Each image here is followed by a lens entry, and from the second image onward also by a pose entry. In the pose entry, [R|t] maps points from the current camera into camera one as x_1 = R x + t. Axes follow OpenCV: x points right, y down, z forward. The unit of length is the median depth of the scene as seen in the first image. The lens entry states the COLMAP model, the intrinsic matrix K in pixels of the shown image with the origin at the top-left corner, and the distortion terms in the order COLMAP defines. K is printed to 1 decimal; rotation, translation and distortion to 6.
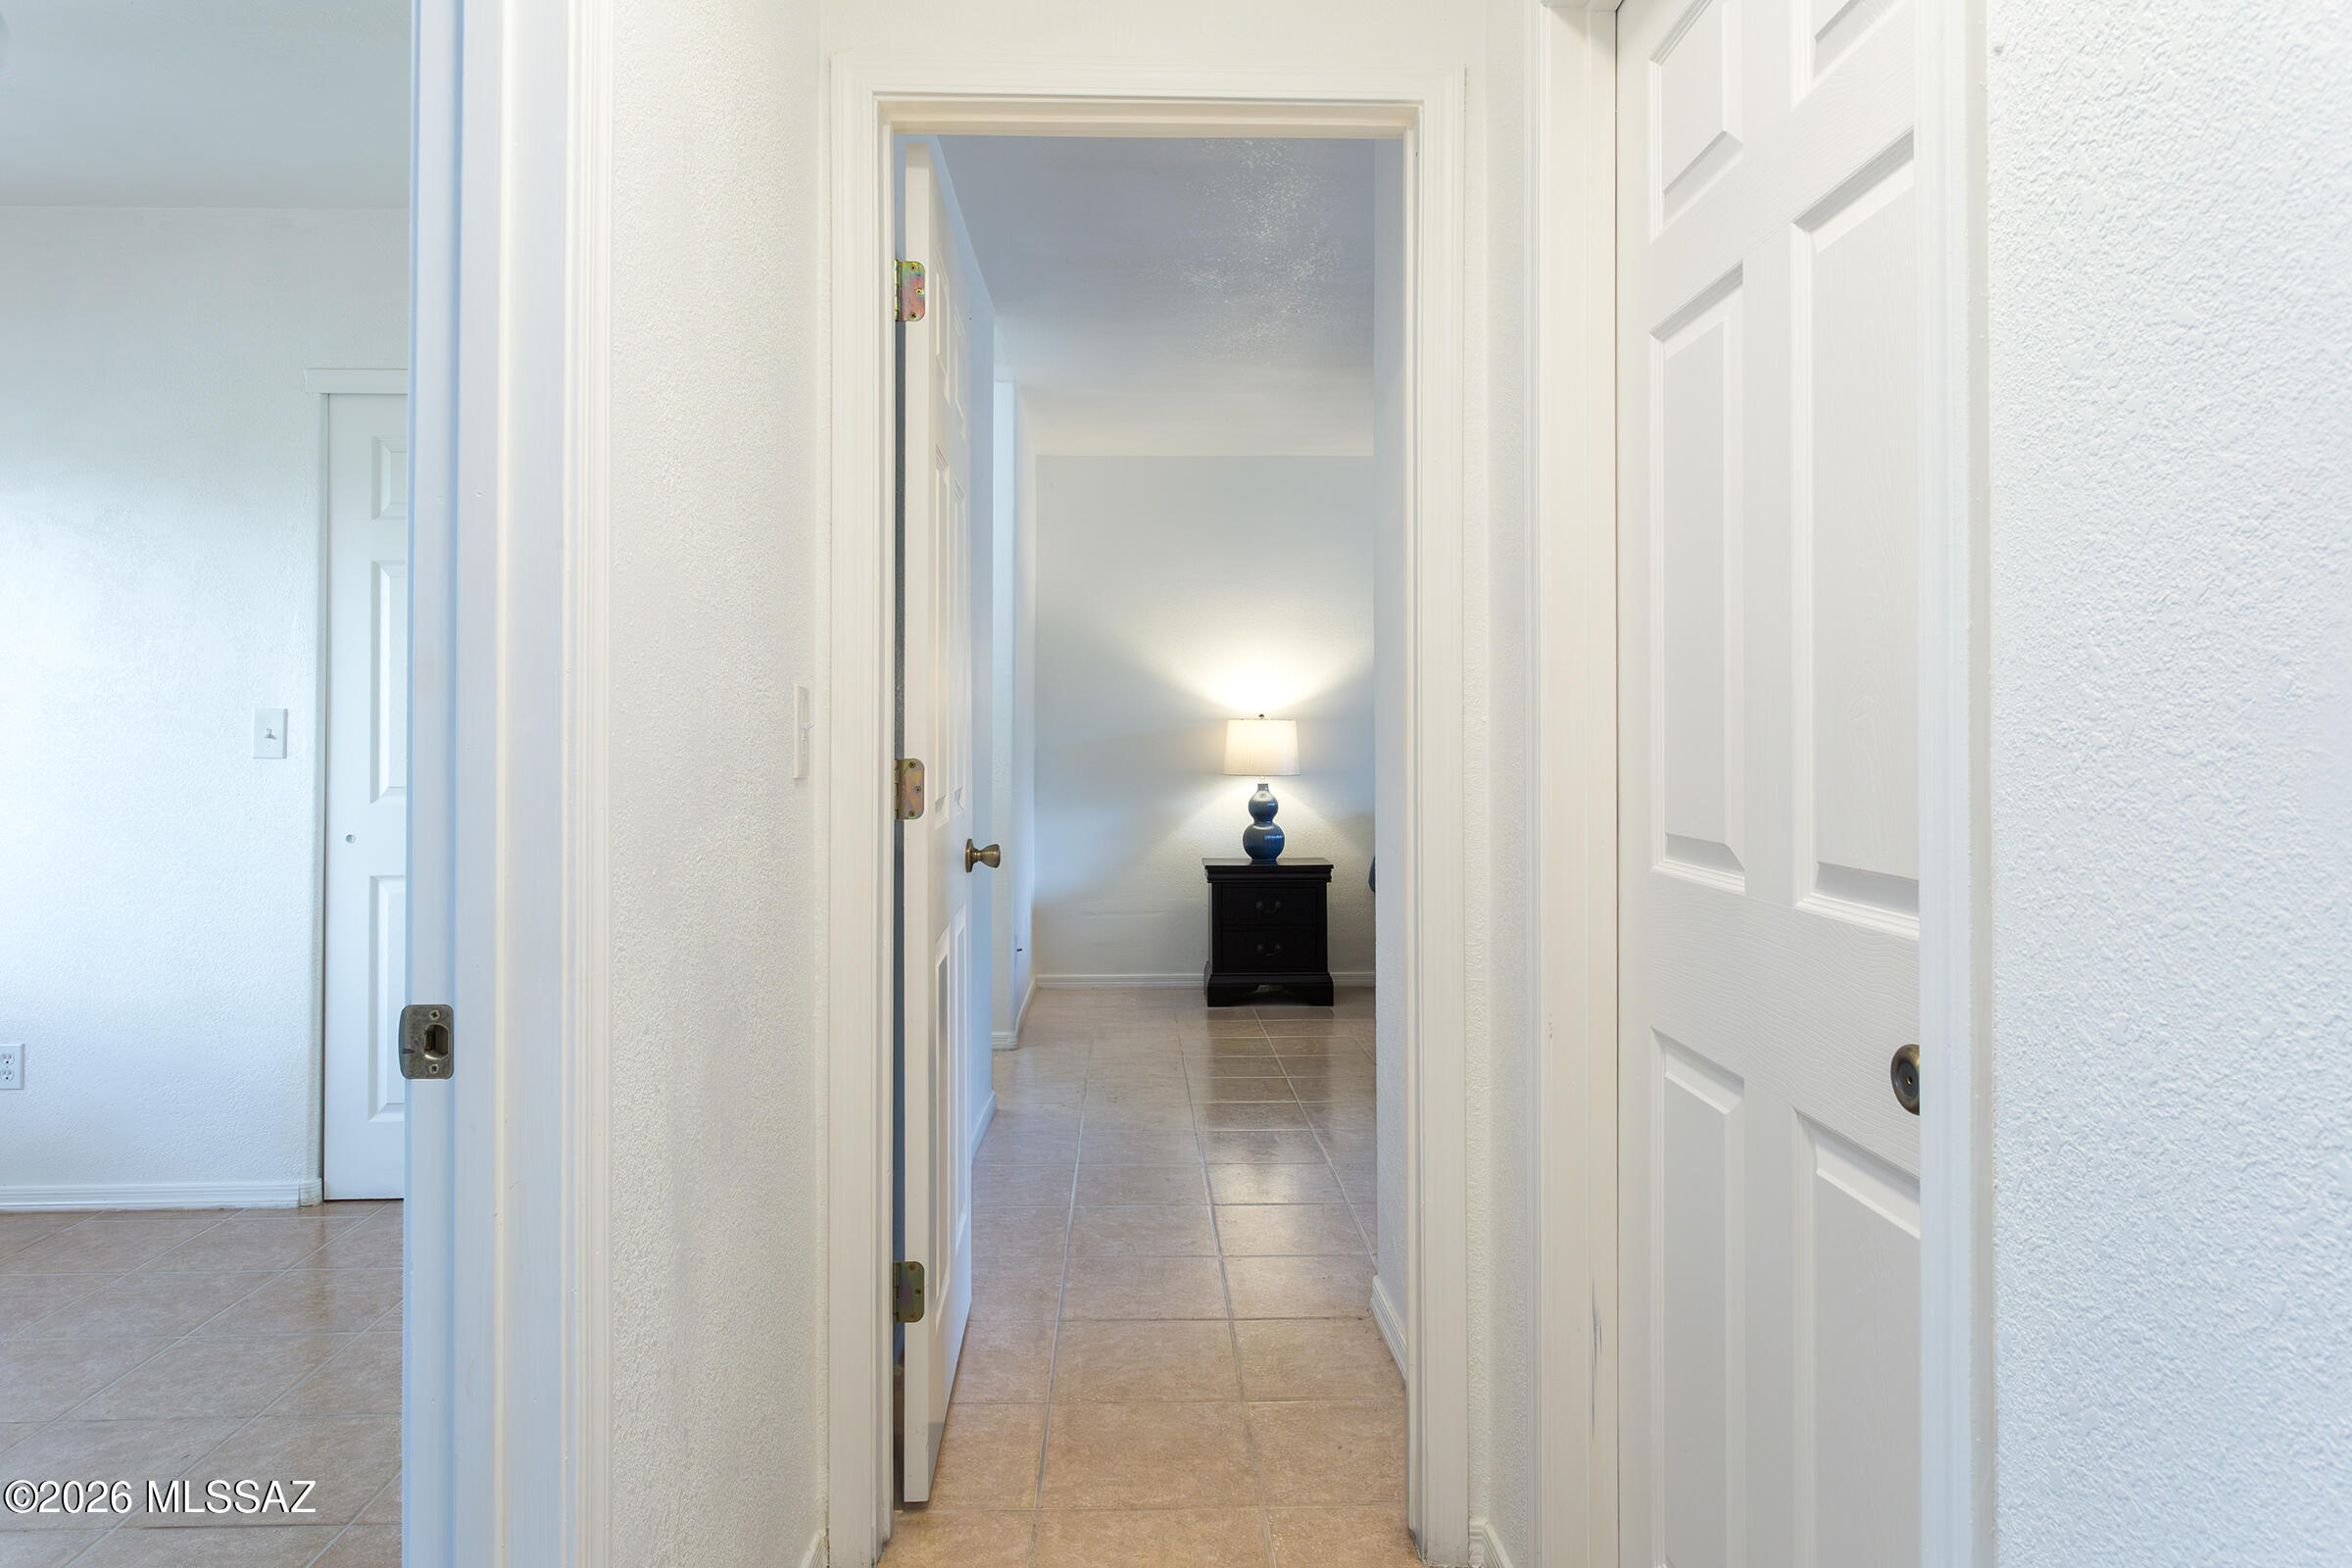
lens RADIAL K [[1513.3, 0, 1173.7], [0, 1513.3, 703.0], [0, 0, 1]] dist [-0.003678, 0.004212]
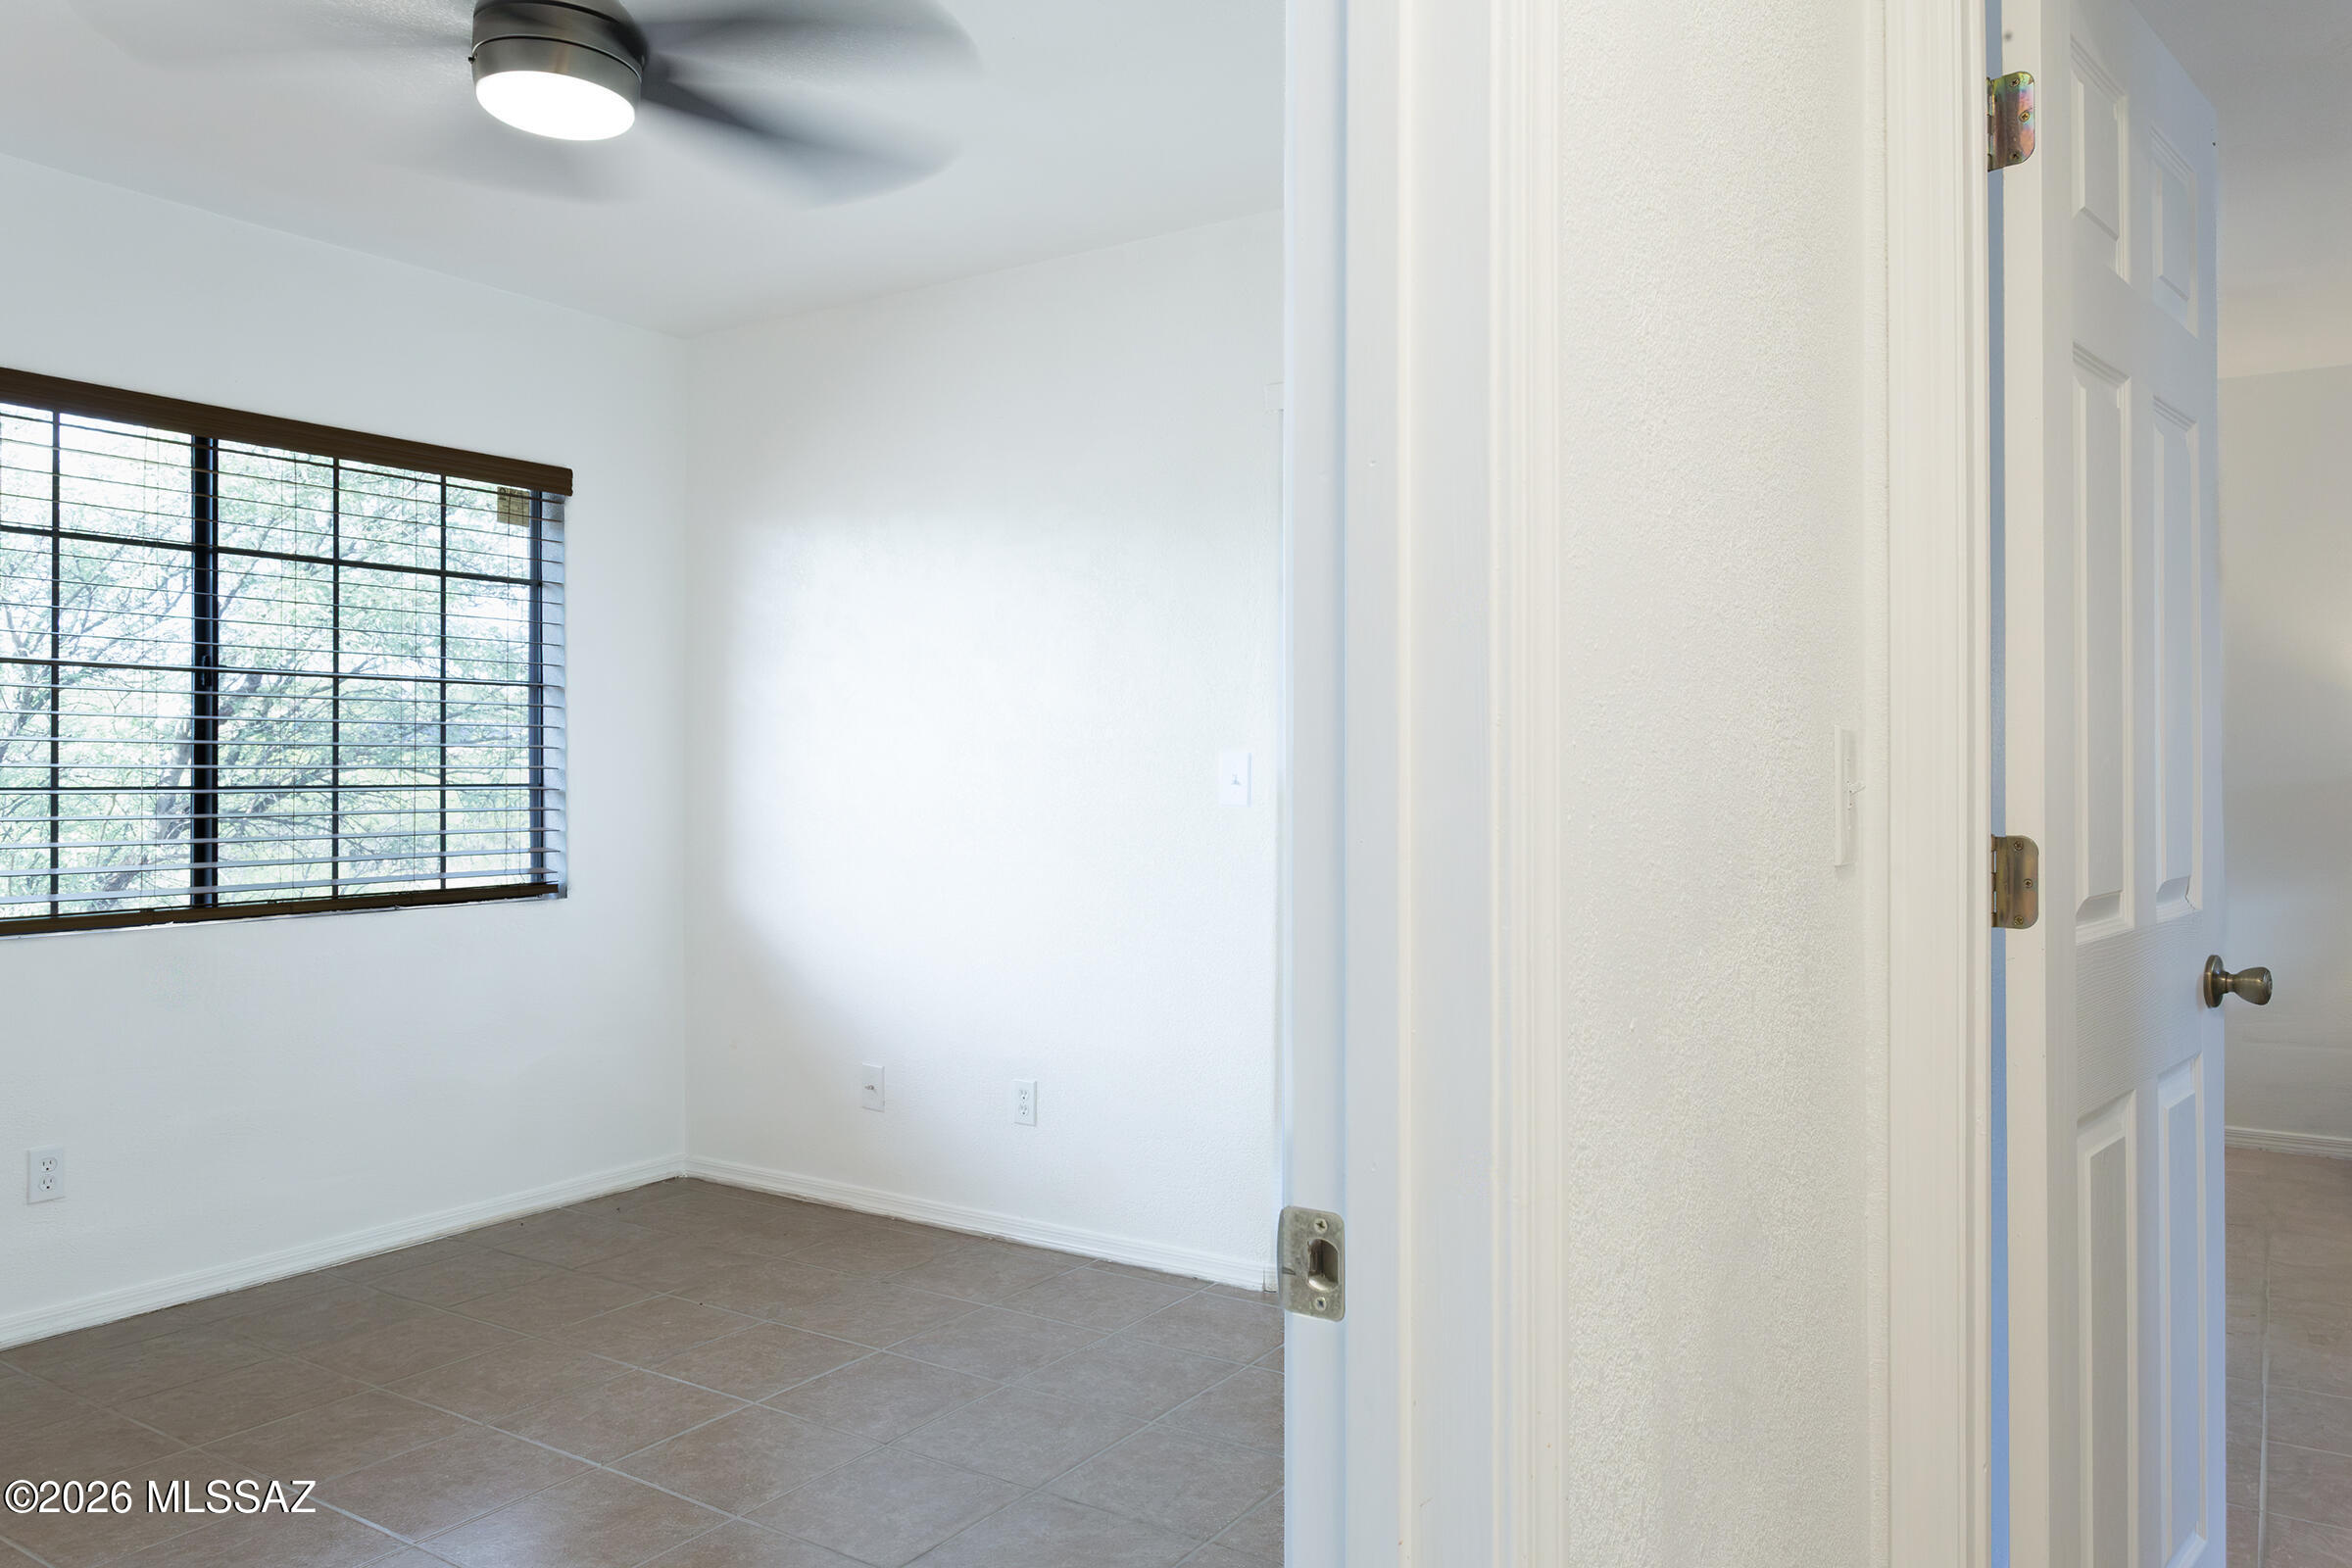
lens RADIAL K [[1715.5, 0, 1176.0], [0, 1715.5, 784.0], [0, 0, 1]] dist [-0.008341, -0.002558]
pose [[0.828693, 0.003546, -0.559692, -0.065055], [0.013066, 0.999585, 0.025679, -0.010042], [0.559550, -0.028593, 0.828303, 0.196730]]
